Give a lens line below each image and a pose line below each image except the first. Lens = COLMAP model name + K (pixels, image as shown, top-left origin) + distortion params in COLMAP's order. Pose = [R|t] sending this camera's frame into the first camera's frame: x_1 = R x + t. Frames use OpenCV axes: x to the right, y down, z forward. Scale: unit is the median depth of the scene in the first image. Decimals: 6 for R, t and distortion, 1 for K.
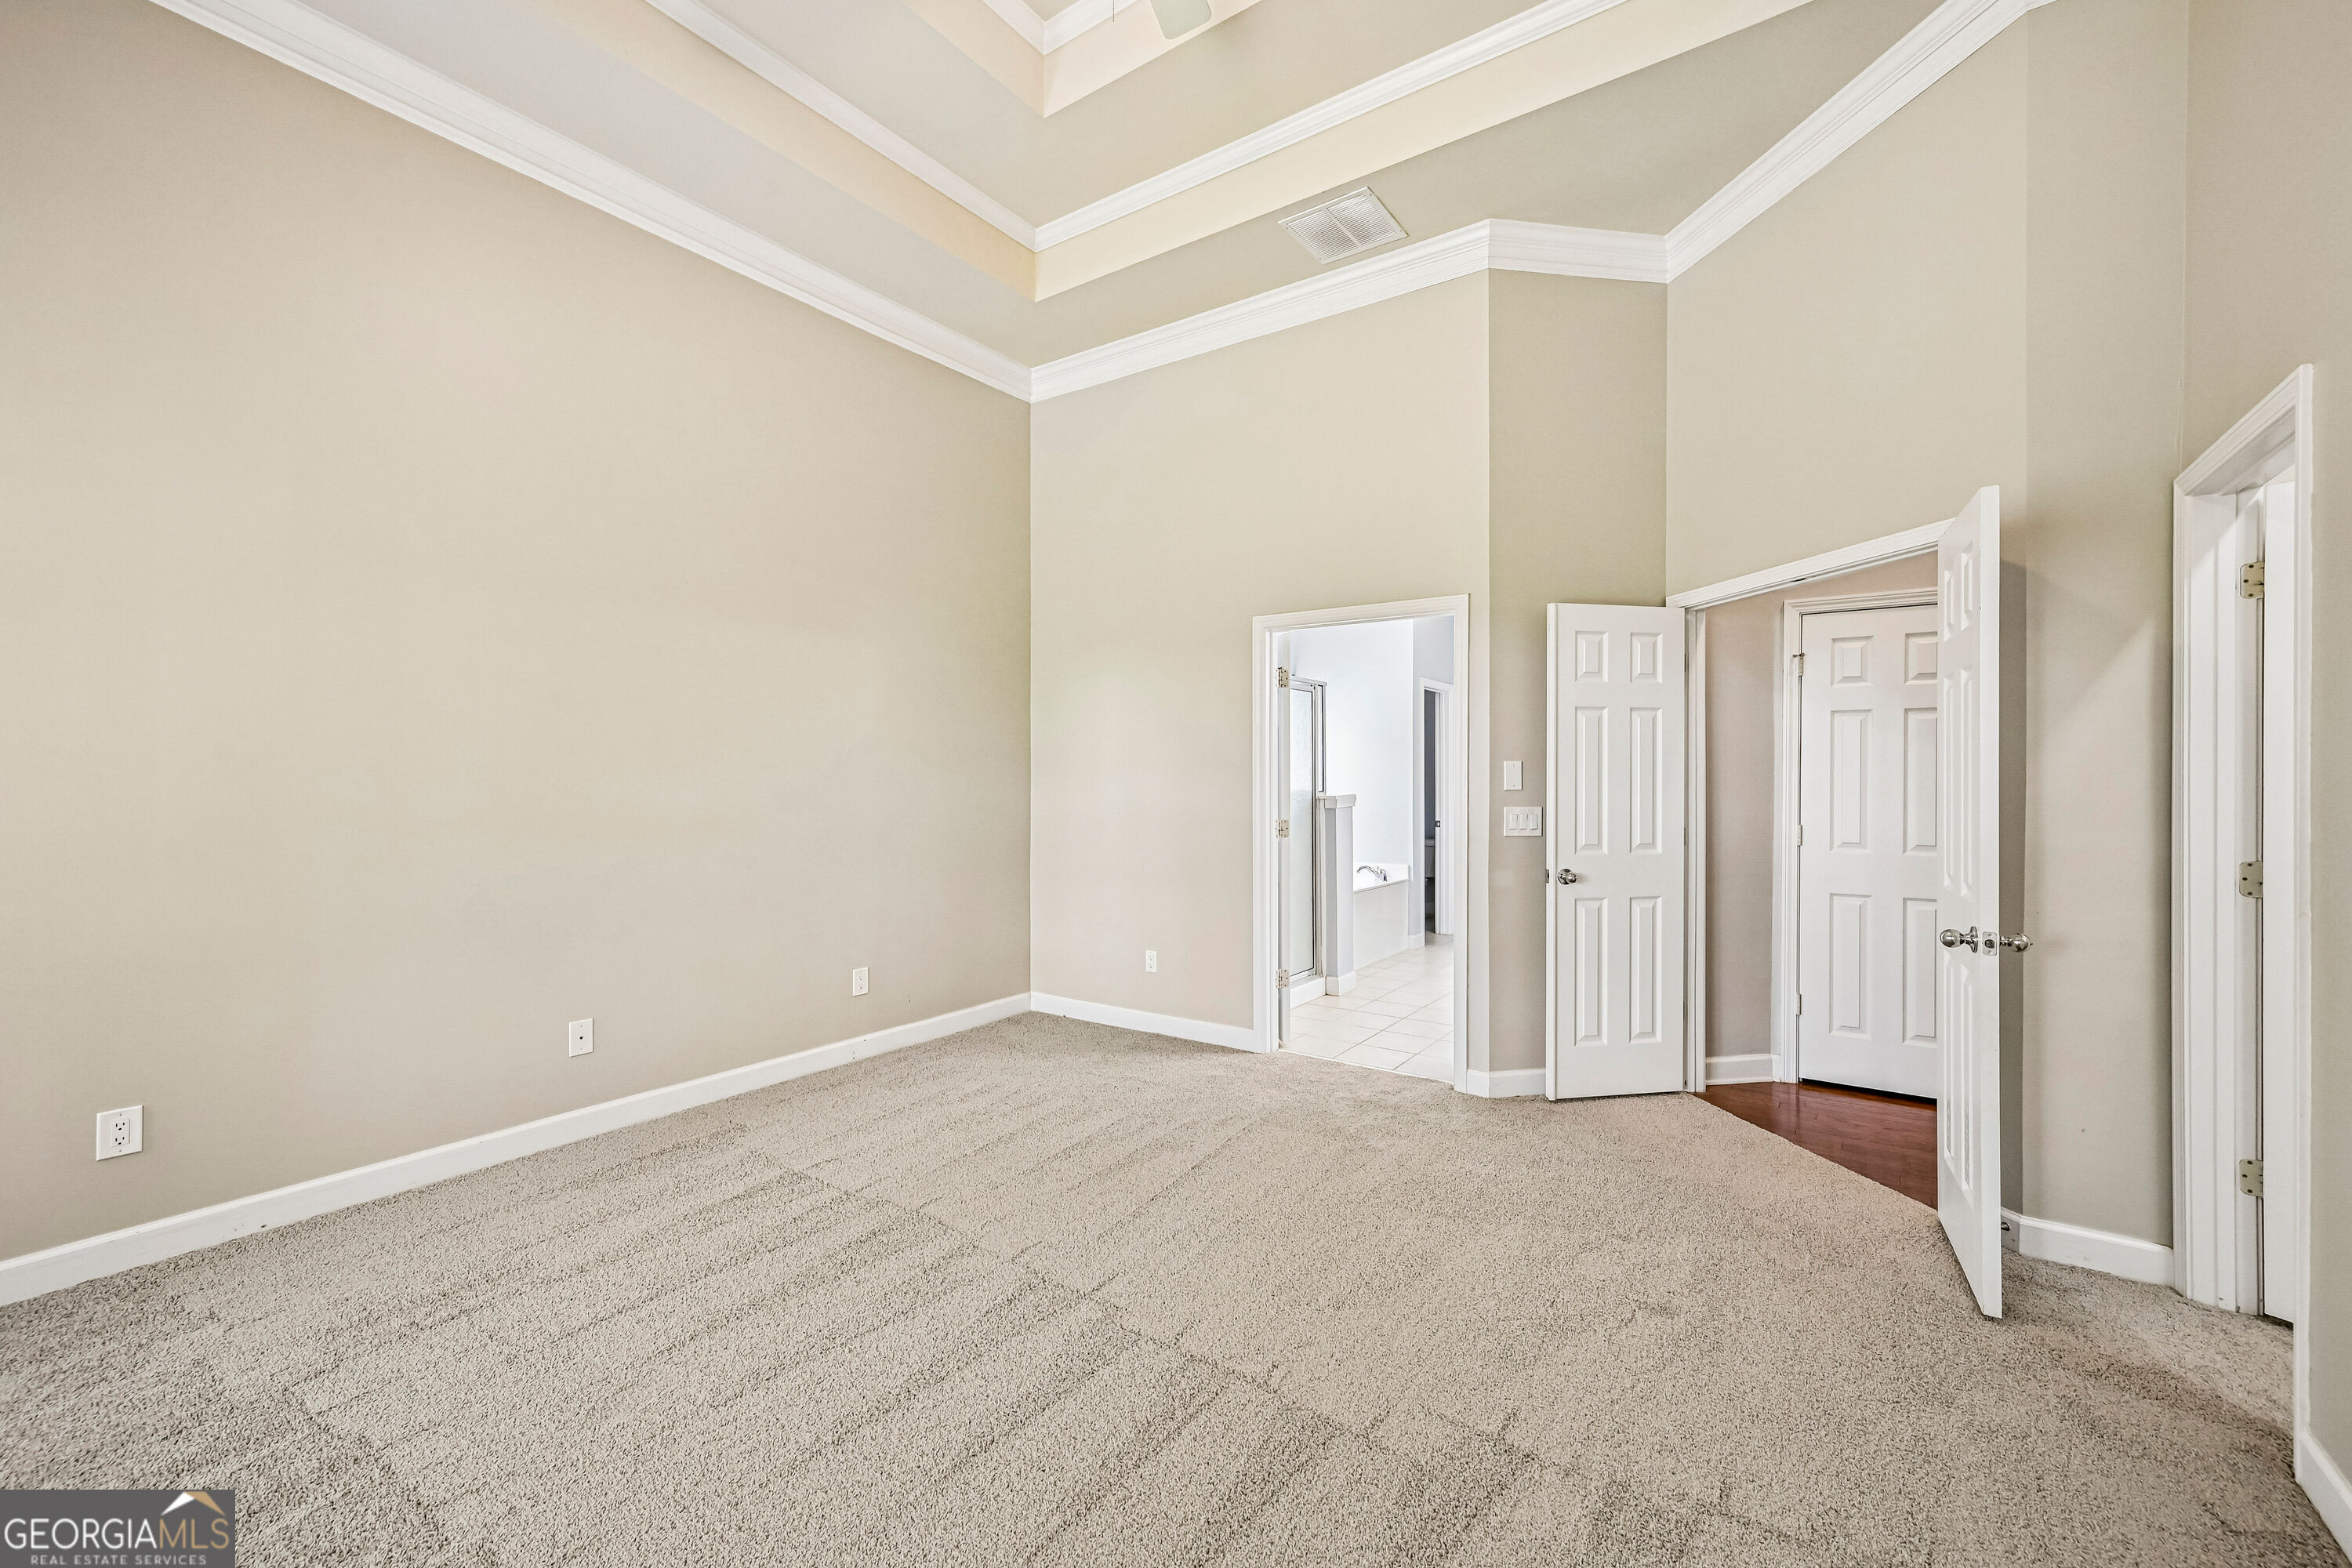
lens RADIAL K [[942.5, 0, 1182.0], [0, 942.5, 779.5], [0, 0, 1]] dist [0.002516, 0.000455]
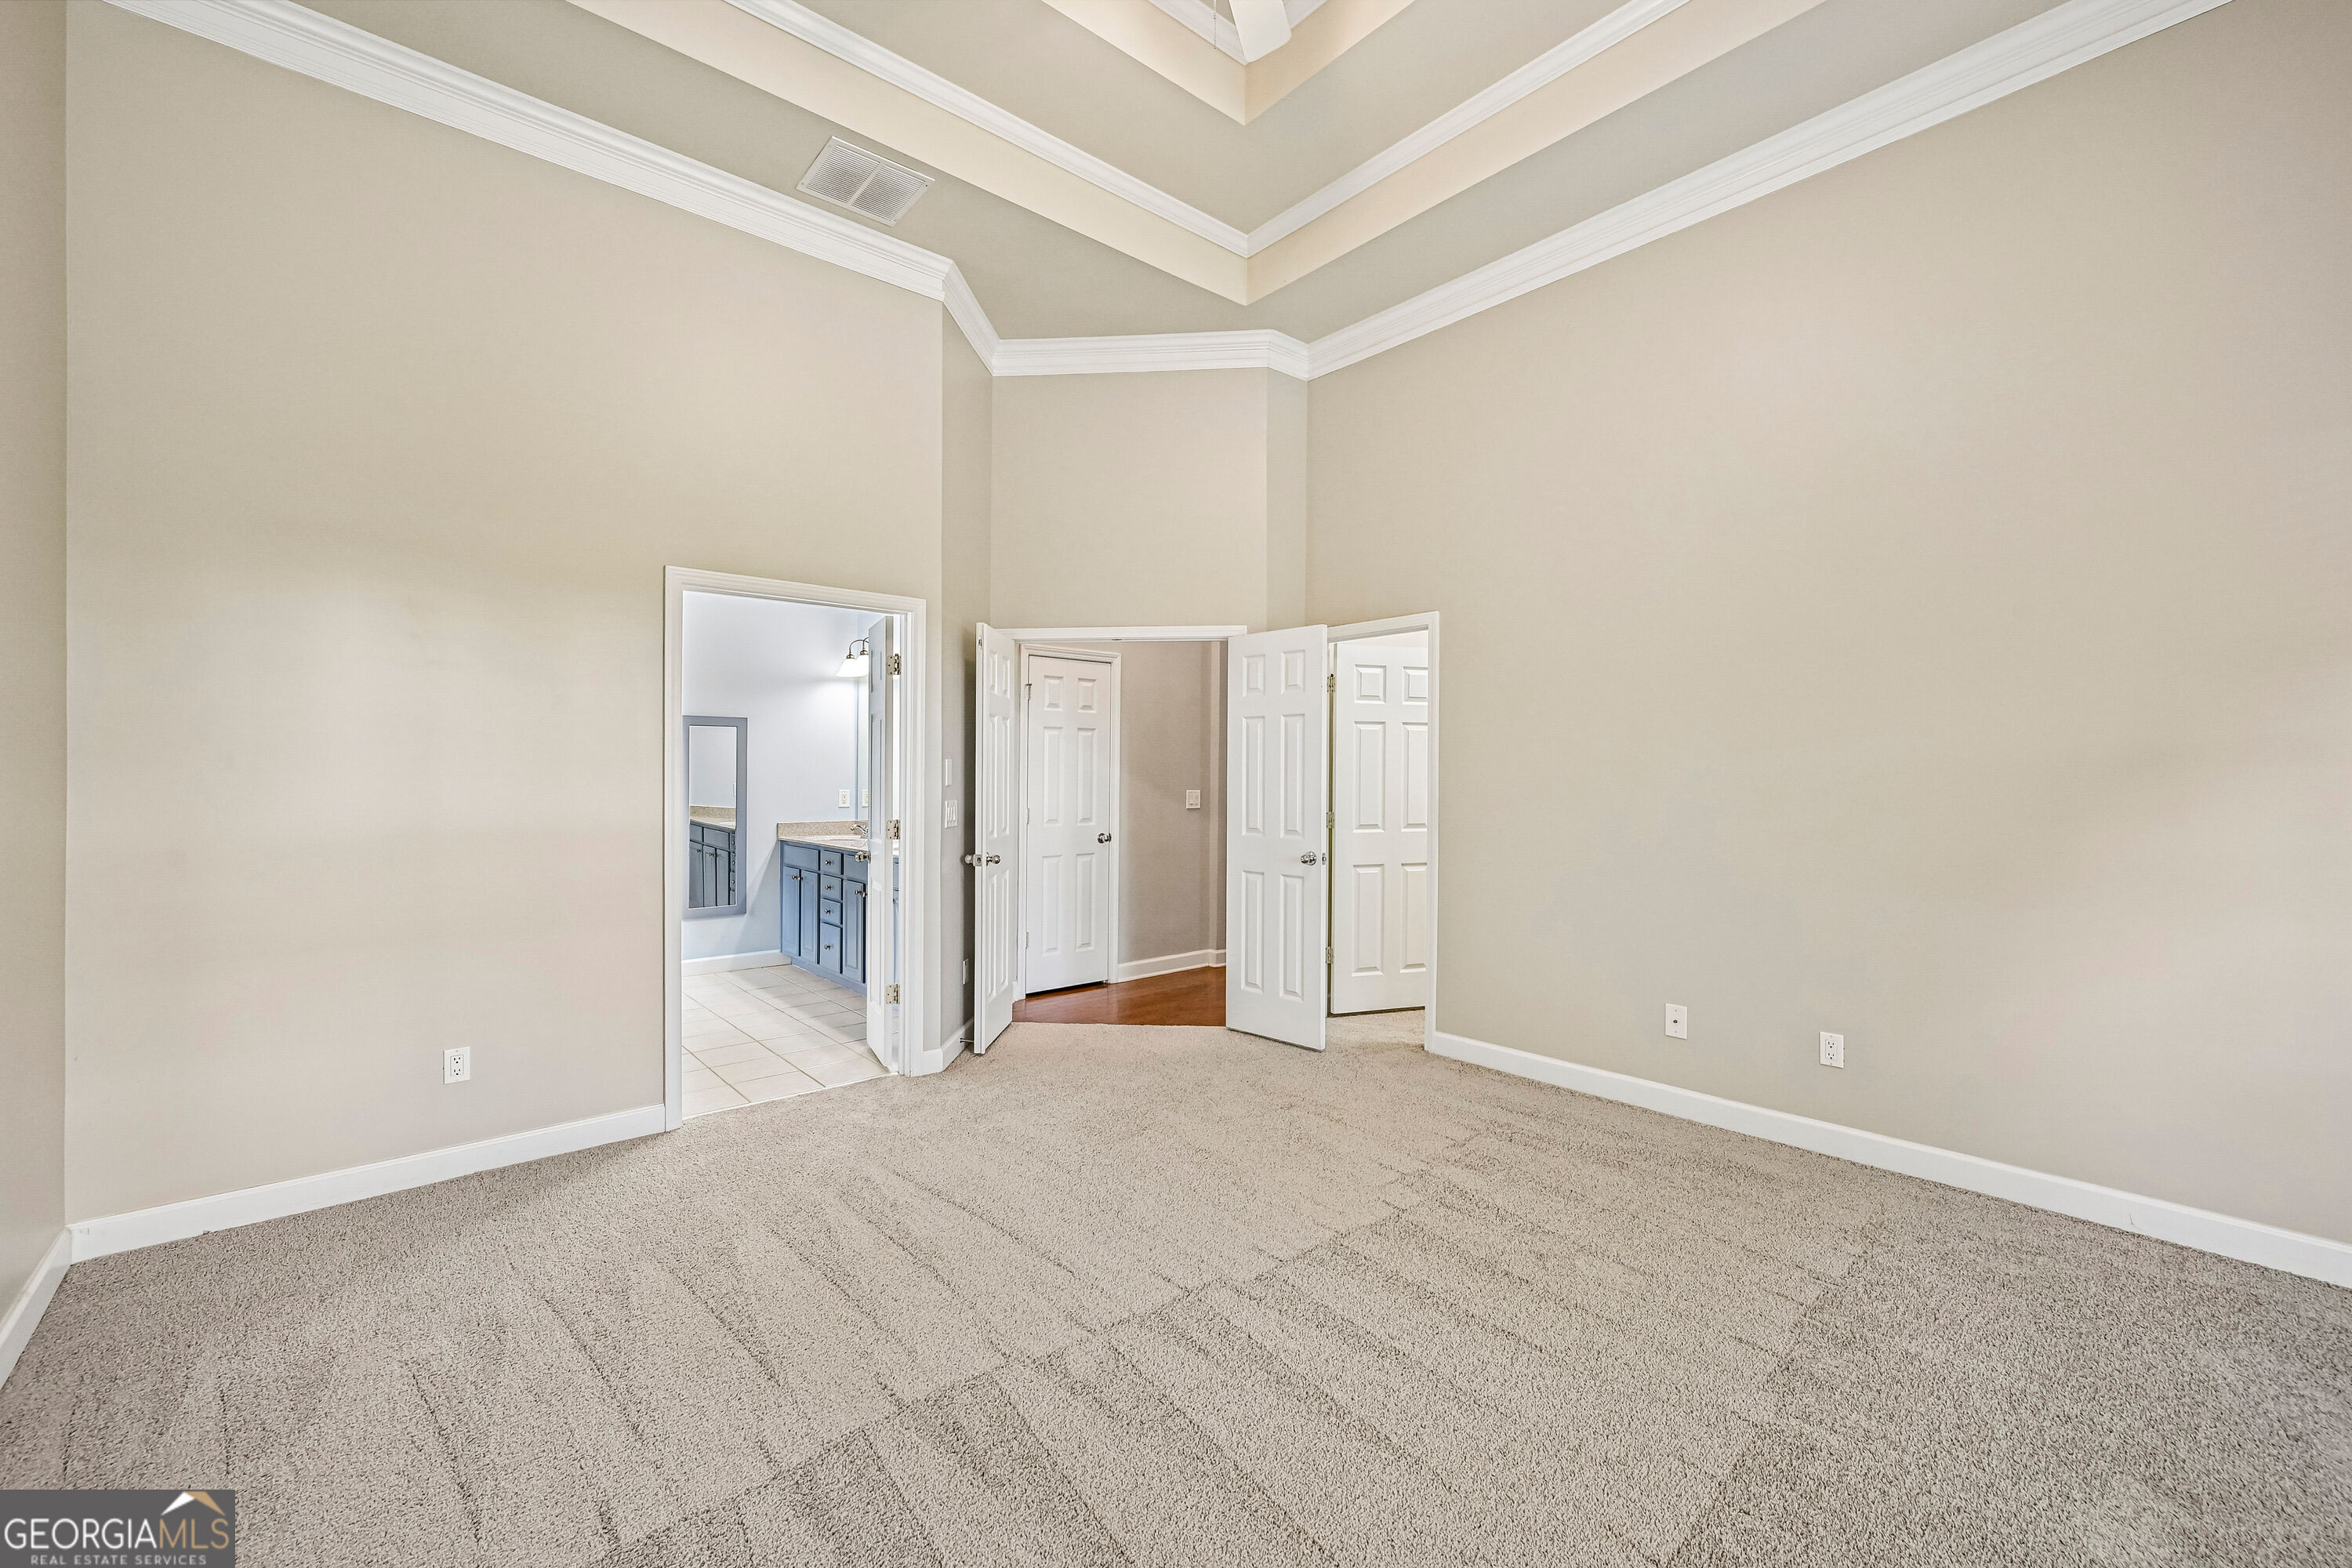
lens RADIAL K [[942.5, 0, 1184.5], [0, 942.5, 778.9], [0, 0, 1]] dist [0.002516, 0.000455]
pose [[0.258344, -0.004742, 0.966041, -0.646530], [0.003430, 0.999986, 0.003992, -0.000190], [-0.966047, 0.002282, 0.258357, 0.454172]]
